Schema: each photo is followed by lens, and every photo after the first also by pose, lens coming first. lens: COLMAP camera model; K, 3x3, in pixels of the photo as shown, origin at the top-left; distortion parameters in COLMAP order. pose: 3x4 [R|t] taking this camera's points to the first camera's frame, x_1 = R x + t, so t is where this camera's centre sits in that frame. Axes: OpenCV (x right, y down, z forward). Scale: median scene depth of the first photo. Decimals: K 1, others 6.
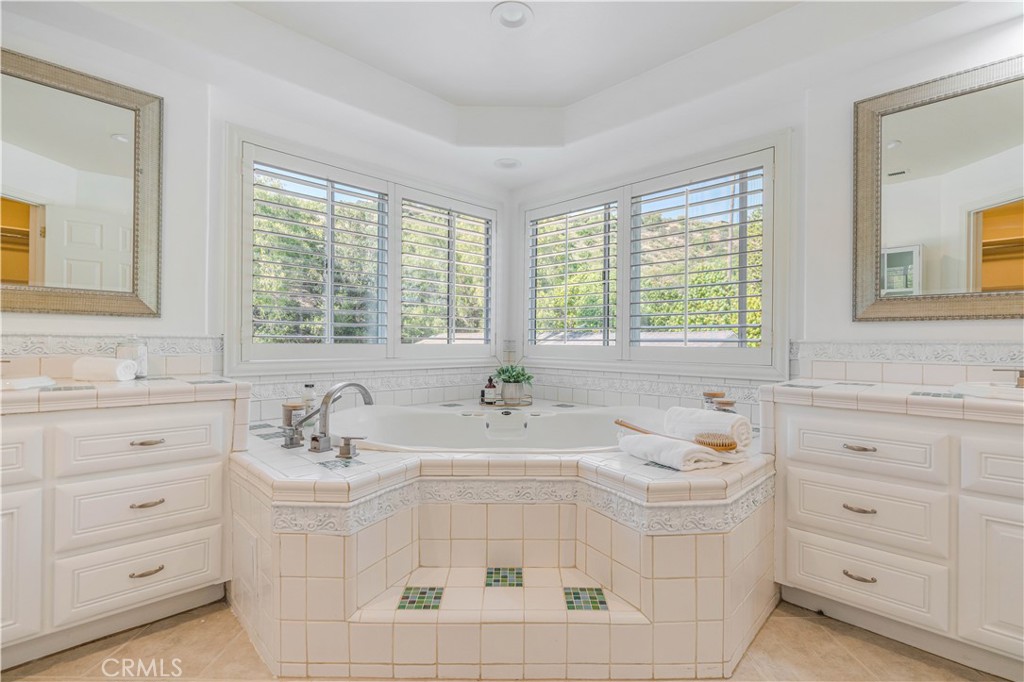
lens RADIAL K [[470.4, 0, 509.9], [0, 470.4, 340.4], [0, 0, 1]] dist [-0.002430, 0.000697]
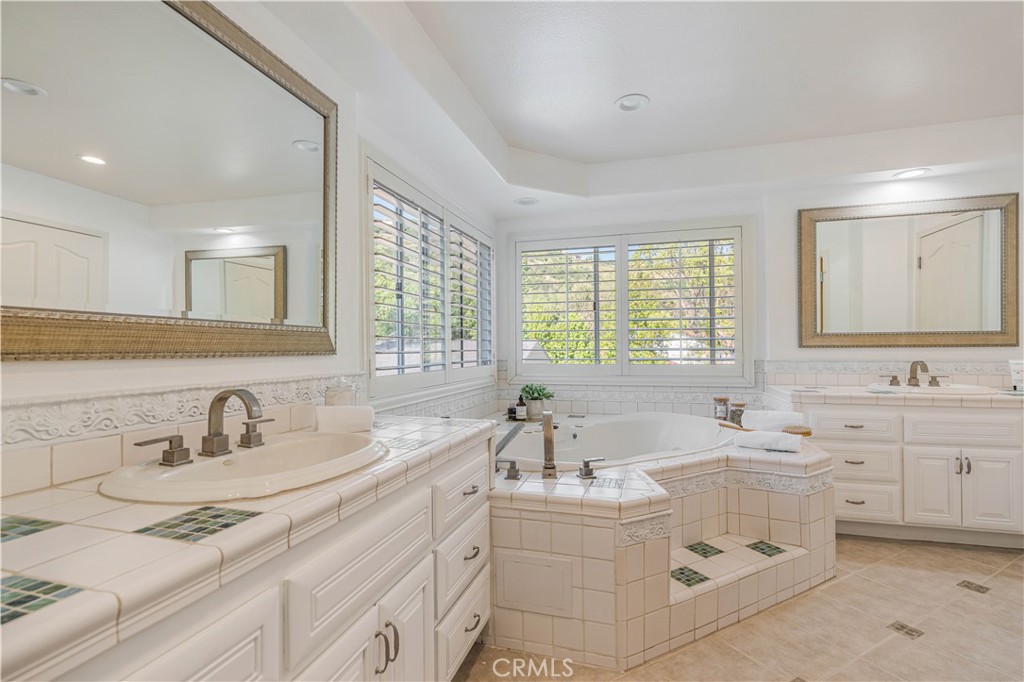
lens RADIAL K [[470.4, 0, 513.8], [0, 470.4, 343.1], [0, 0, 1]] dist [-0.002430, 0.000697]
pose [[0.876399, -0.009788, 0.481486, -1.077200], [0.012577, 0.999918, -0.002565, -0.077827], [-0.481421, 0.008304, 0.876450, 0.092300]]
